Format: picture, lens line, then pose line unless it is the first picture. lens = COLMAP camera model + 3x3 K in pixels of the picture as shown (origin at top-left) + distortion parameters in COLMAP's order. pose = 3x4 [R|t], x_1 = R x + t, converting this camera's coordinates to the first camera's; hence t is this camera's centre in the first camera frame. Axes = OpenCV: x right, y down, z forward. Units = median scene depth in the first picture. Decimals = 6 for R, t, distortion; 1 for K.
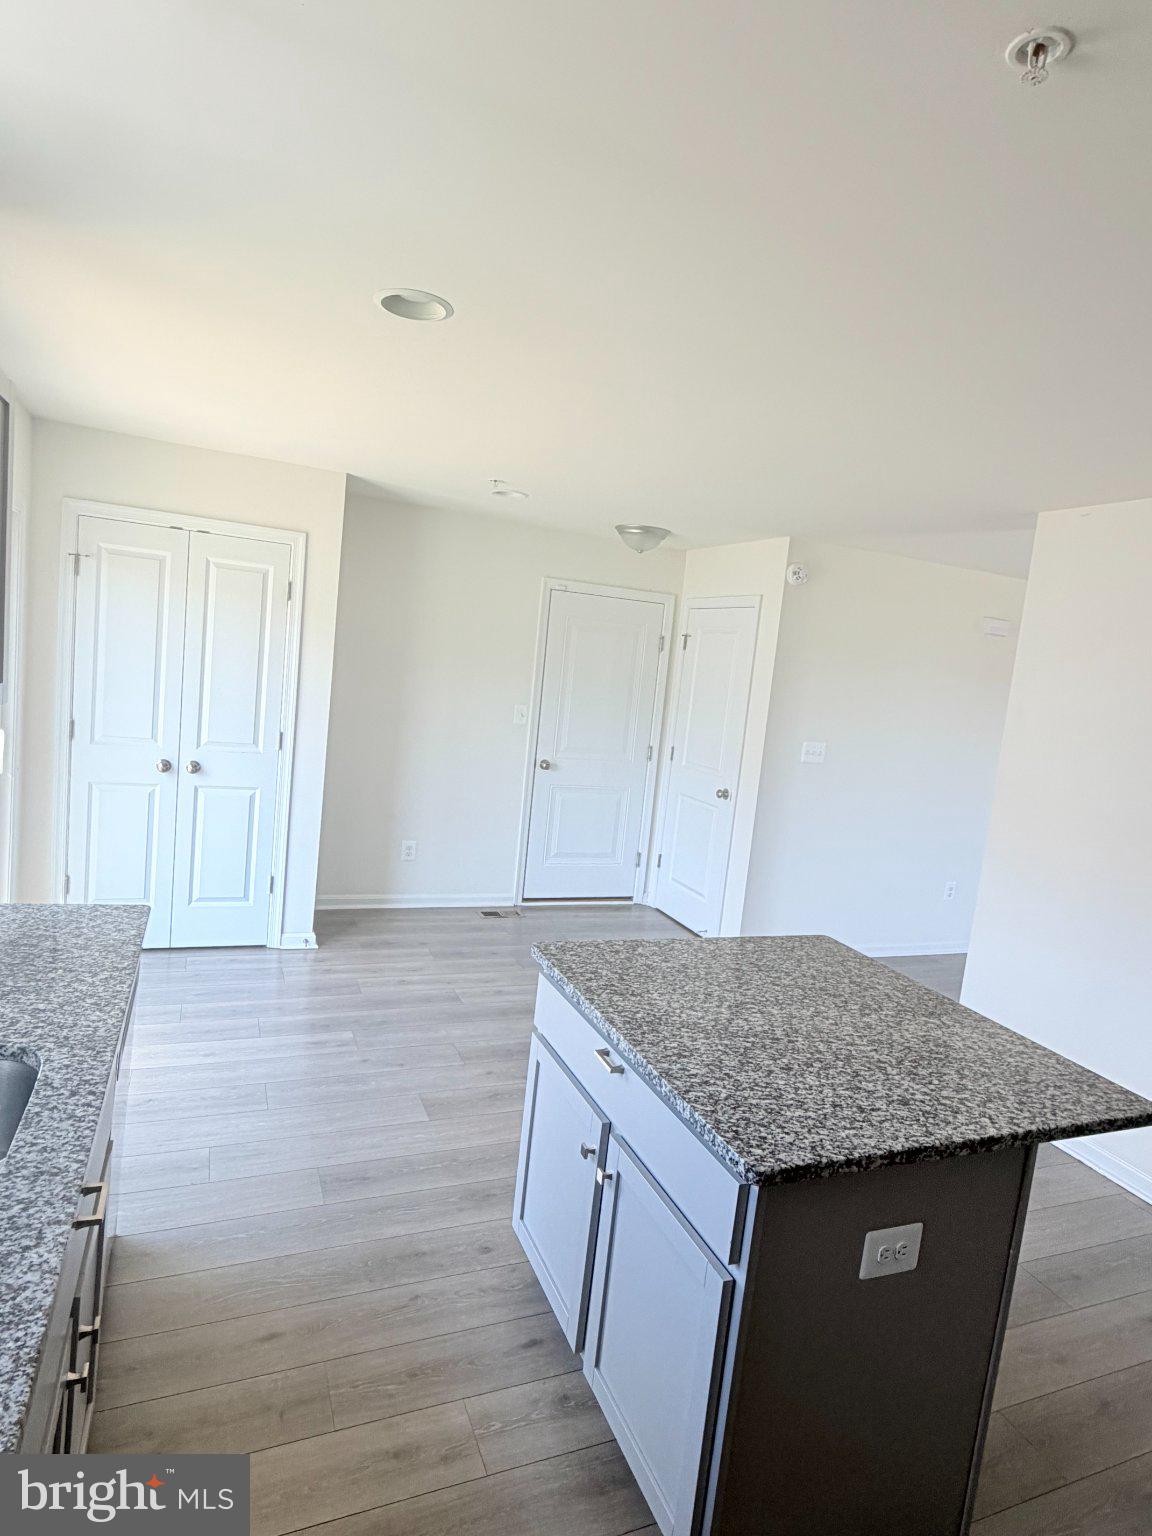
lens RADIAL K [[873.4, 0, 580.4], [0, 873.4, 766.1], [0, 0, 1]] dist [-0.001427, -0.000011]
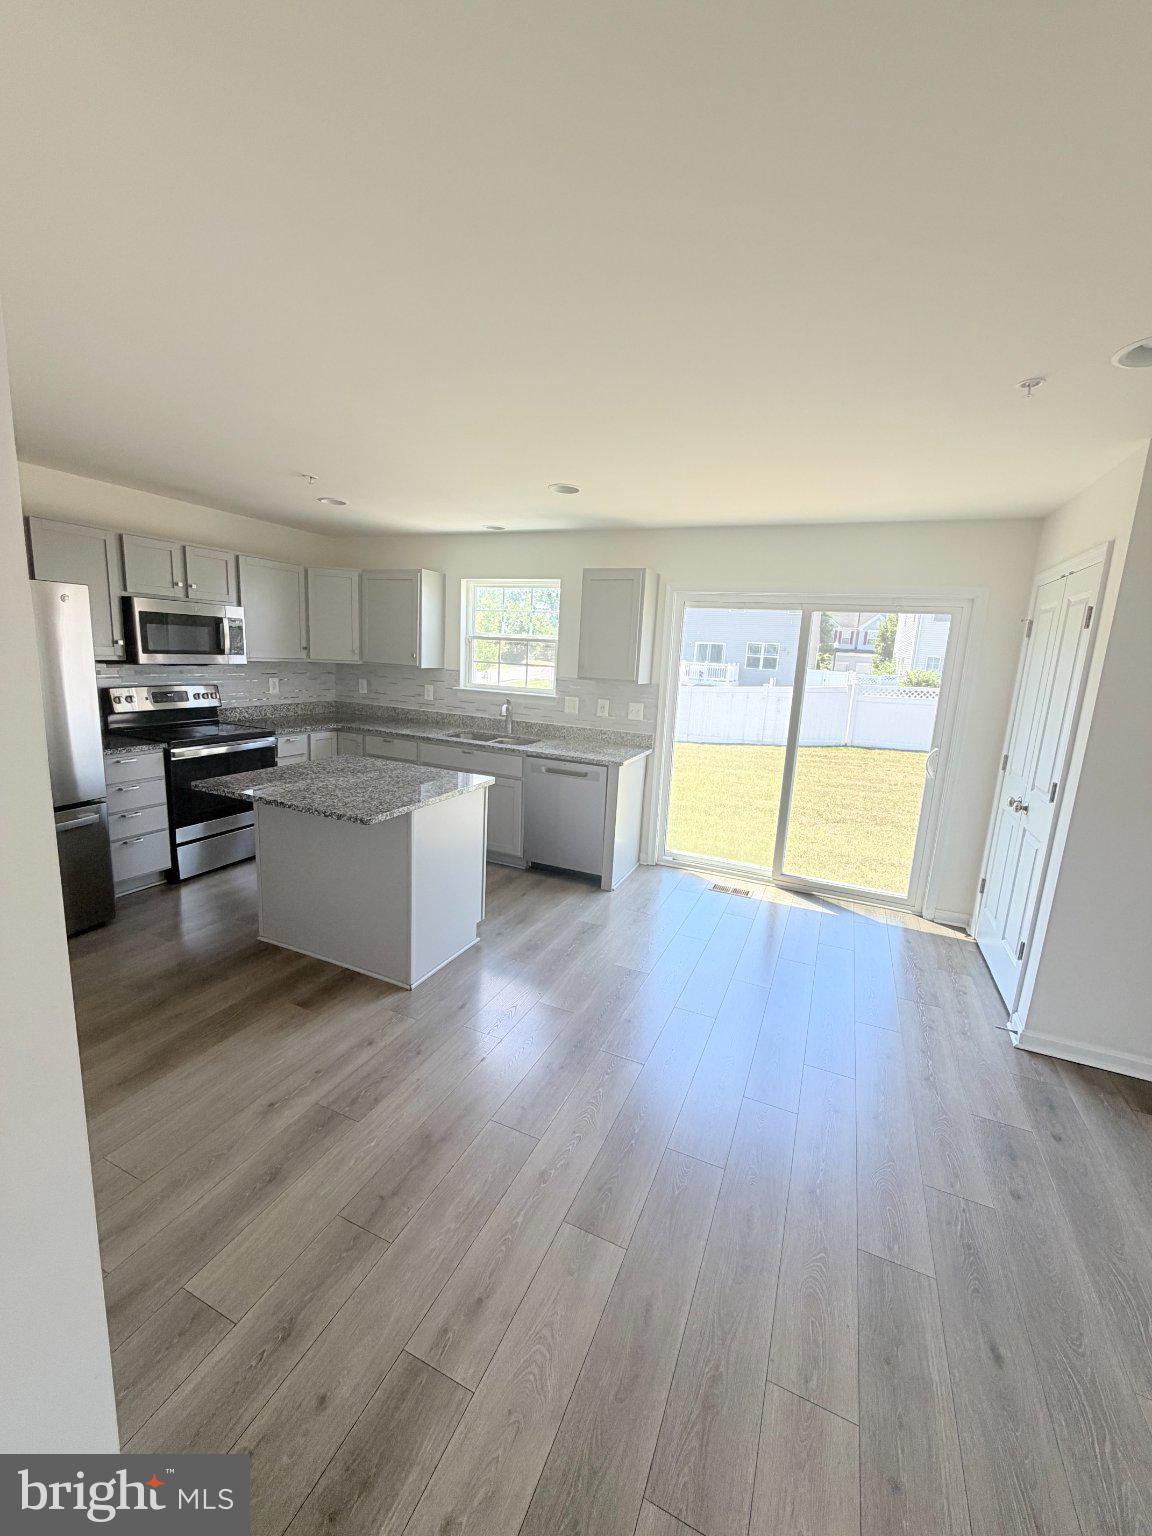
lens RADIAL K [[613.2, 0, 577.3], [0, 613.2, 764.3], [0, 0, 1]] dist [0.000667, 0.000192]
pose [[-0.715059, -0.015561, -0.698891, 0.941828], [-0.209142, 0.958724, 0.192635, -0.165866], [0.667045, 0.283913, -0.688799, 2.458332]]
